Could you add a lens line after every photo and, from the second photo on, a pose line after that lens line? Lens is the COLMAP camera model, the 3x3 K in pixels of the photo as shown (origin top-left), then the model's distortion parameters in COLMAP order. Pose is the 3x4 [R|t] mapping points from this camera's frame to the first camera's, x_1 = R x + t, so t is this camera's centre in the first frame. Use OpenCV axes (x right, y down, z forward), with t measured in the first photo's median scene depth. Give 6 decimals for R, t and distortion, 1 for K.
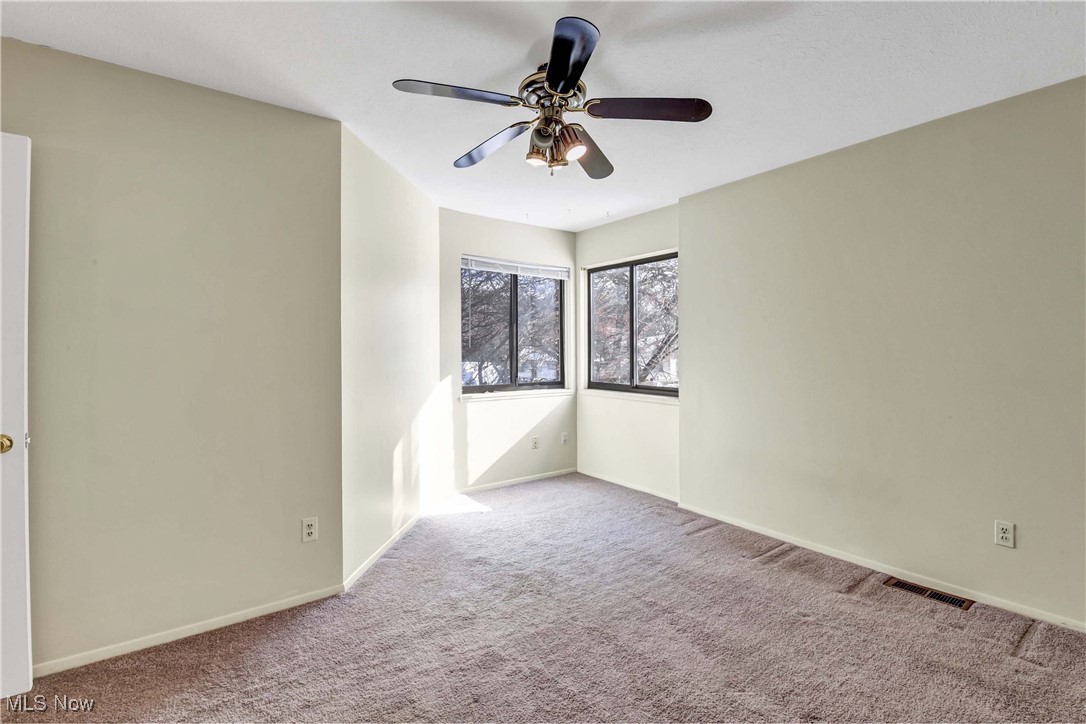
lens RADIAL K [[493.4, 0, 545.0], [0, 493.4, 350.3], [0, 0, 1]] dist [-0.008475, -0.004281]
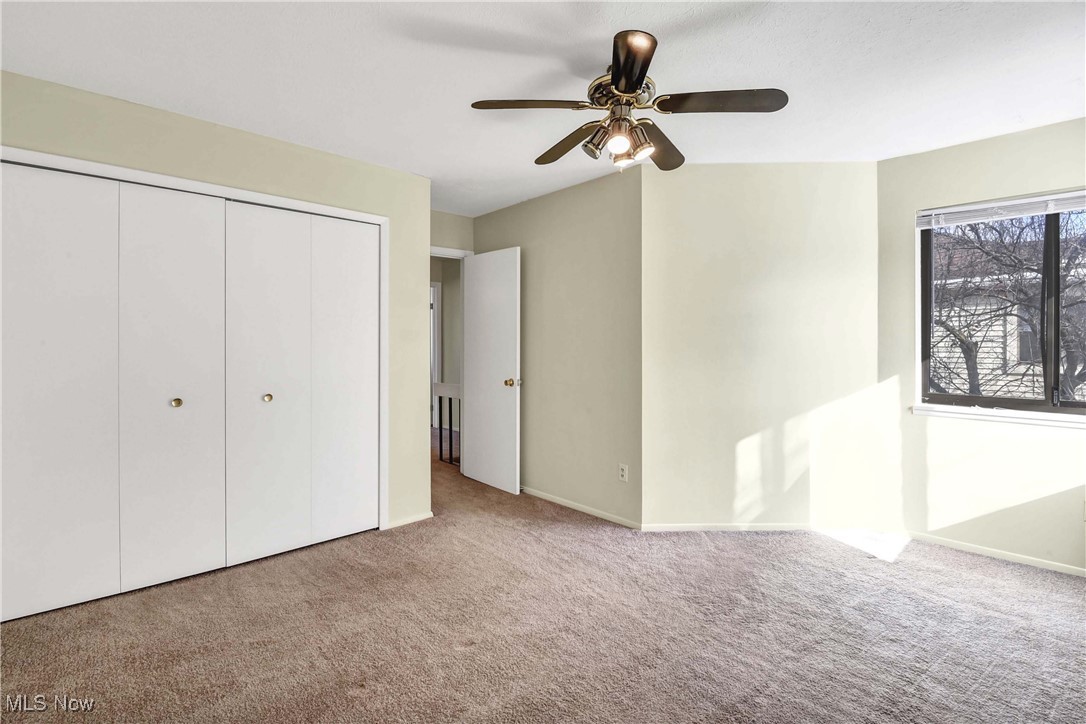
lens RADIAL K [[493.4, 0, 517.7], [0, 493.4, 343.9], [0, 0, 1]] dist [-0.008475, -0.004281]
pose [[0.079059, 0.008665, -0.996832, 0.735483], [-0.001486, 0.999962, 0.008574, -0.005692], [0.996869, 0.000803, 0.079069, 0.505583]]
